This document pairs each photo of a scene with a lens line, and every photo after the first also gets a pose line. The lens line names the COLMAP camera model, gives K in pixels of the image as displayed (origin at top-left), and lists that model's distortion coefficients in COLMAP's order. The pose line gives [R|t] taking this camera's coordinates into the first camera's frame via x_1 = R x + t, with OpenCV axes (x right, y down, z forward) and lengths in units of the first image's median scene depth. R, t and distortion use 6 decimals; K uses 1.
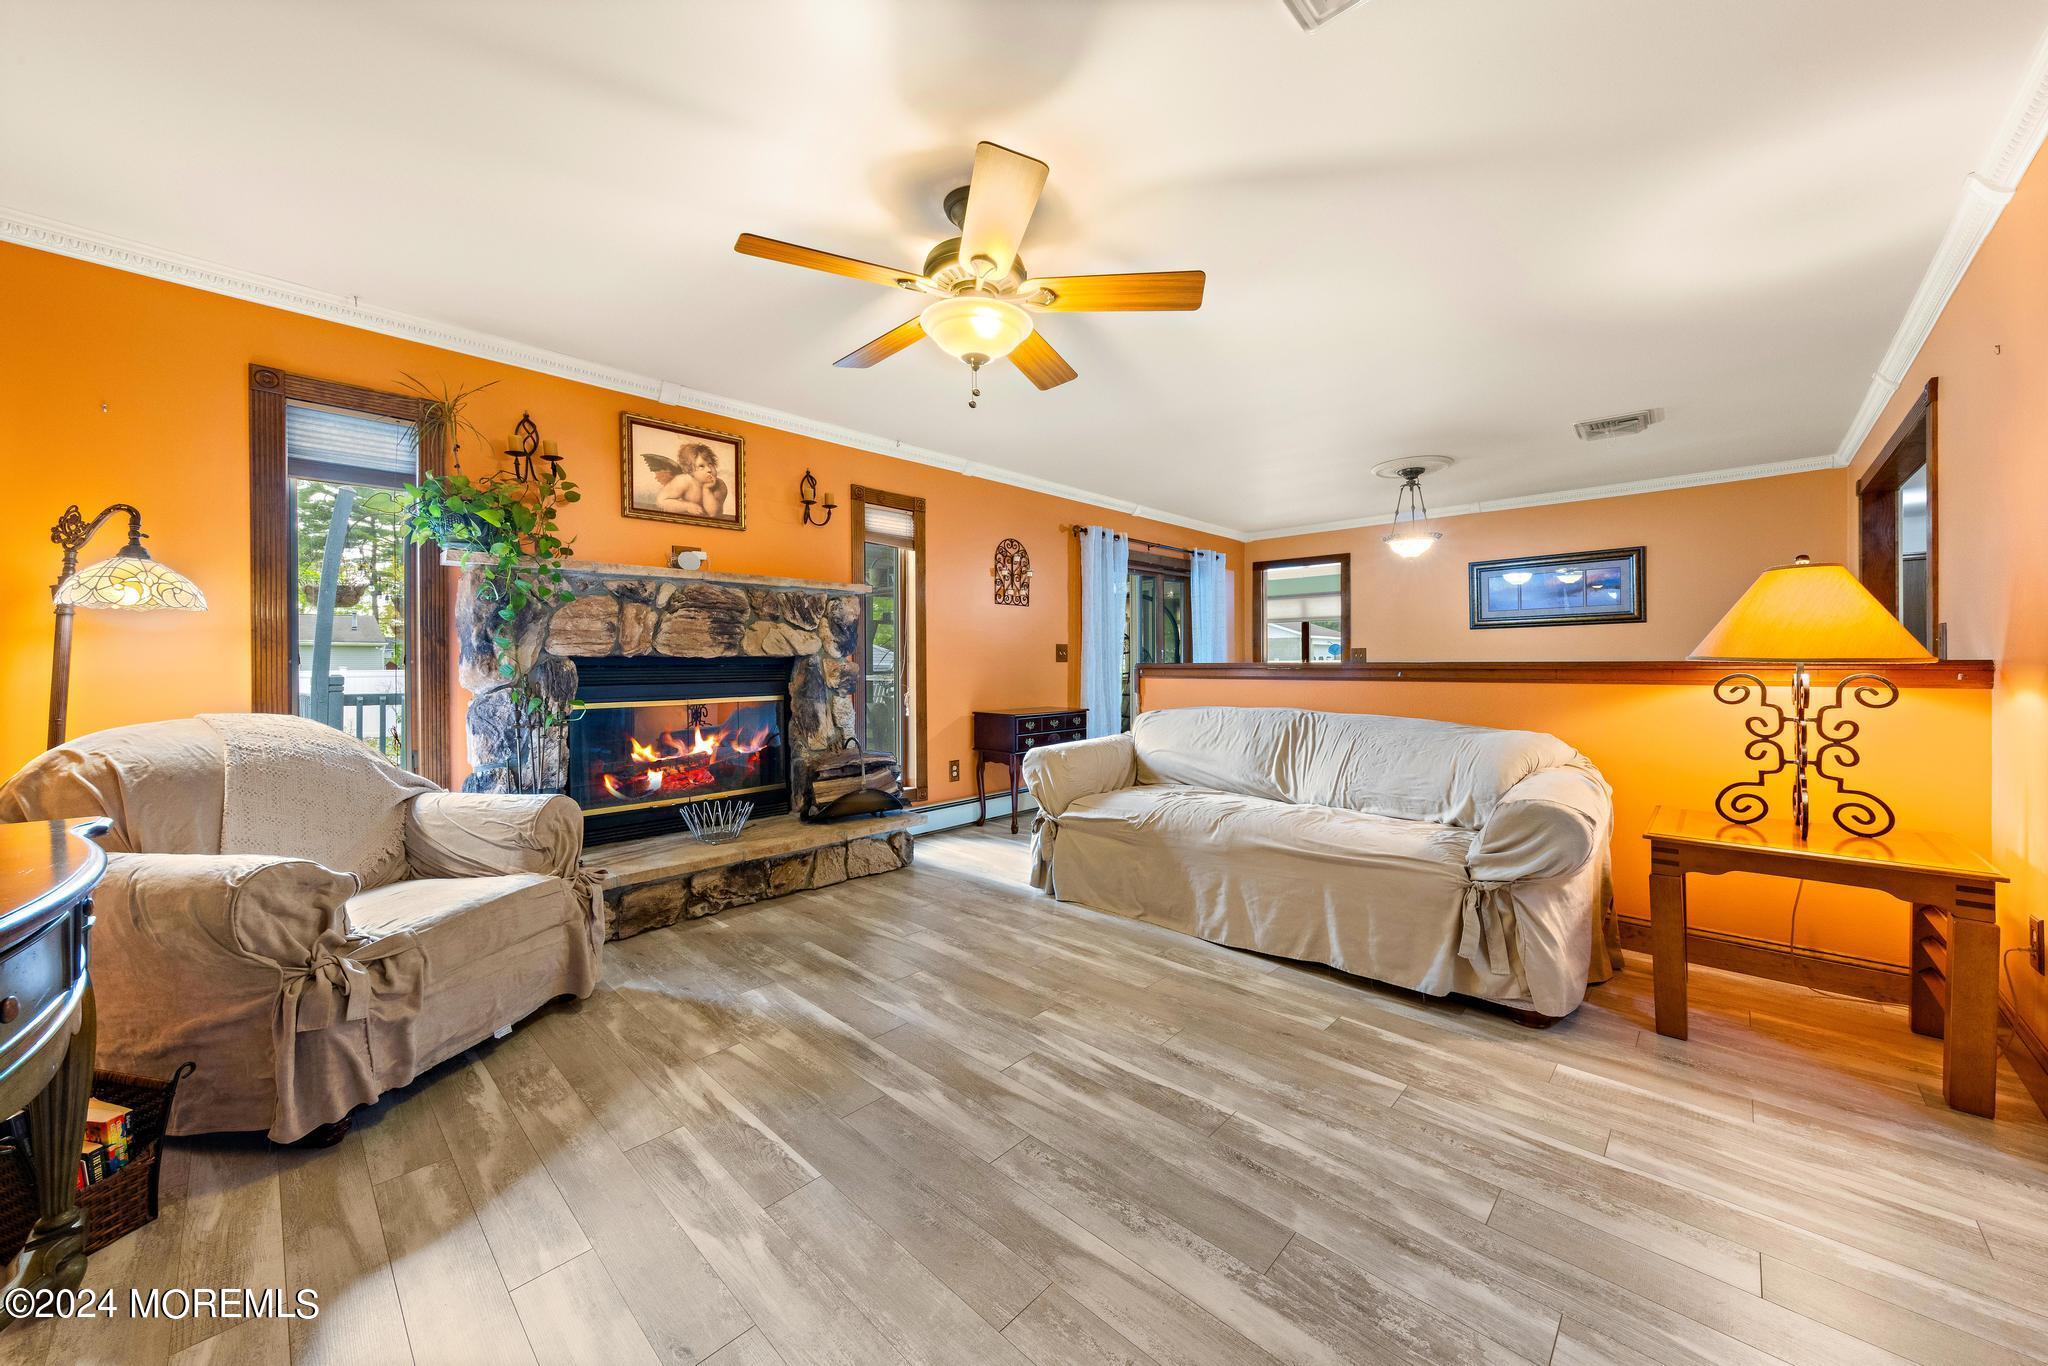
lens RADIAL K [[736.4, 0, 1023.7], [0, 736.4, 664.5], [0, 0, 1]] dist [0.002364, 0.000091]
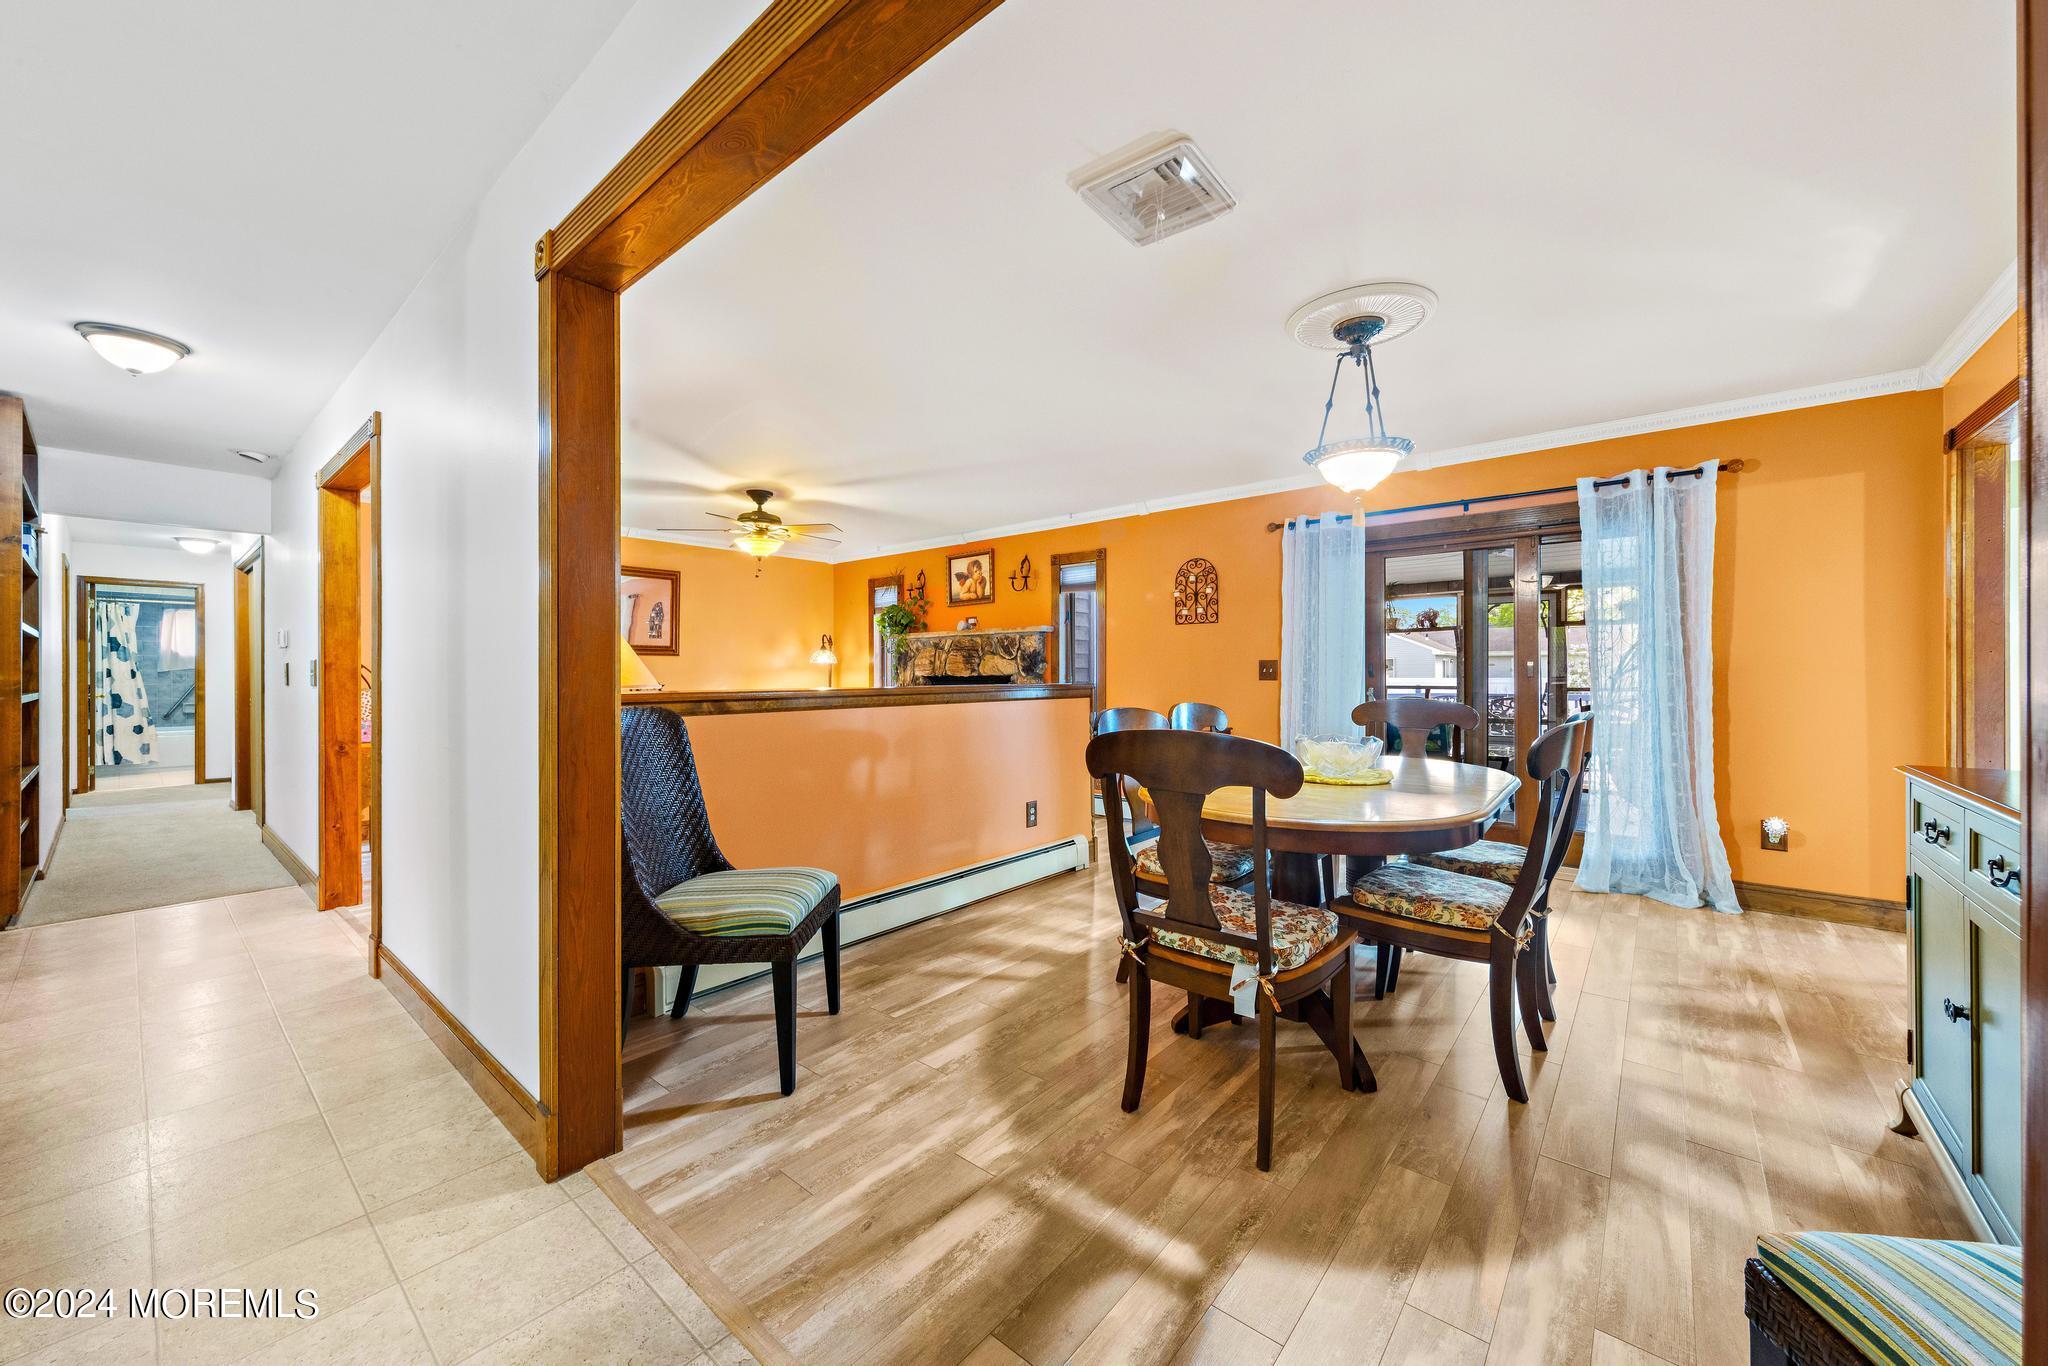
lens RADIAL K [[759.2, 0, 1024.9], [0, 759.2, 676.5], [0, 0, 1]] dist [0.005420, 0.000148]
pose [[0.063937, 0.007347, -0.997927, 1.567837], [0.000597, 0.999972, 0.007400, -0.024456], [0.997954, -0.001069, 0.063931, 1.078731]]
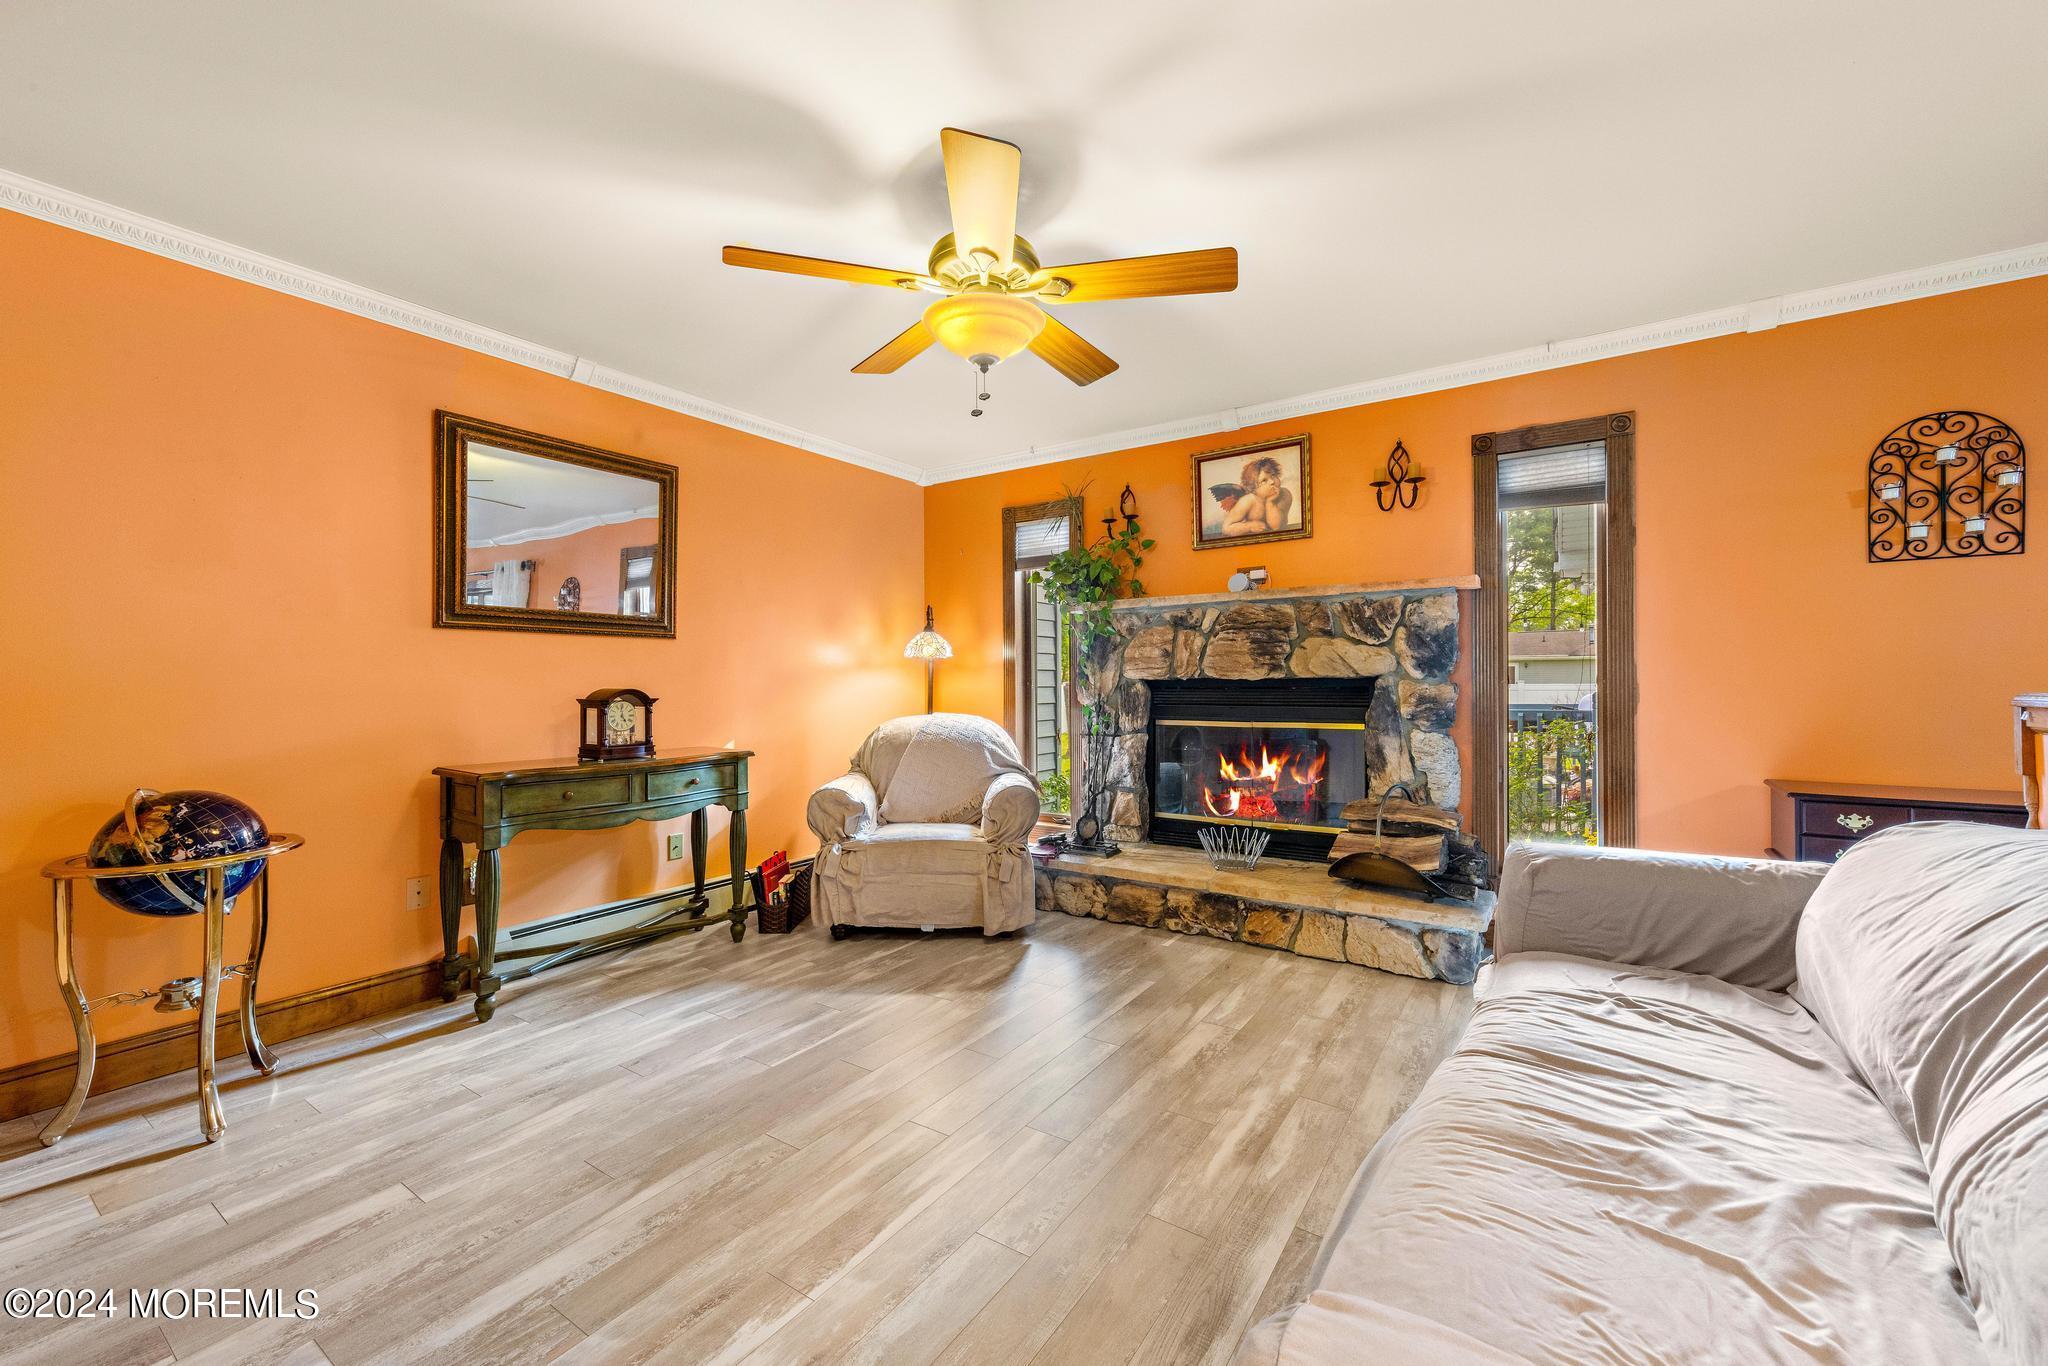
lens RADIAL K [[799.7, 0, 1028.6], [0, 799.7, 678.2], [0, 0, 1]] dist [0.005046, 0.000004]
pose [[0.171694, -0.000521, -0.985150, 0.582159], [0.002112, 0.999998, -0.000161, -0.012287], [0.985148, -0.002053, 0.171695, 0.556411]]
